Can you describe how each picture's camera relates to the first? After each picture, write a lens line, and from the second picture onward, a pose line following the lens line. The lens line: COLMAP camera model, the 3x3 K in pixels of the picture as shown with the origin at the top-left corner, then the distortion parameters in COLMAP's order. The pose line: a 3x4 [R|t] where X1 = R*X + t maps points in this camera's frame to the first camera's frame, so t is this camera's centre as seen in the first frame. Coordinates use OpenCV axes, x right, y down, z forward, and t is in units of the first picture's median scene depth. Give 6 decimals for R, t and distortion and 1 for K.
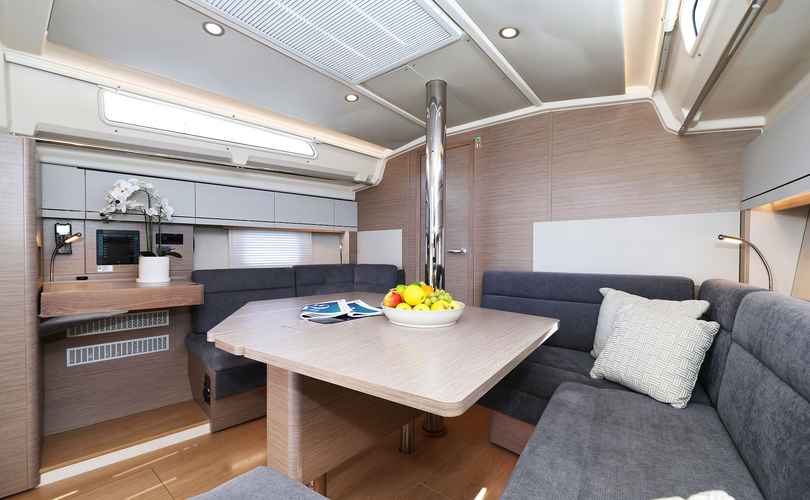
lens RADIAL K [[345.1, 0, 378.3], [0, 345.1, 264.3], [0, 0, 1]] dist [0.003807, 0.000400]
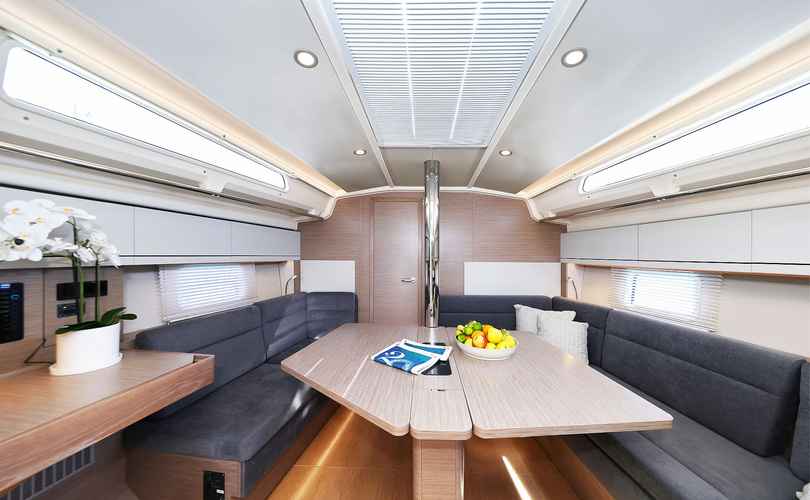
lens RADIAL K [[273.0, 0, 423.4], [0, 273.0, 259.0], [0, 0, 1]] dist [-0.000320, -0.000117]
pose [[0.760087, -0.001447, 0.649819, -0.411242], [0.019654, 0.999591, -0.020763, -0.098754], [-0.649524, 0.028553, 0.759805, 0.180257]]
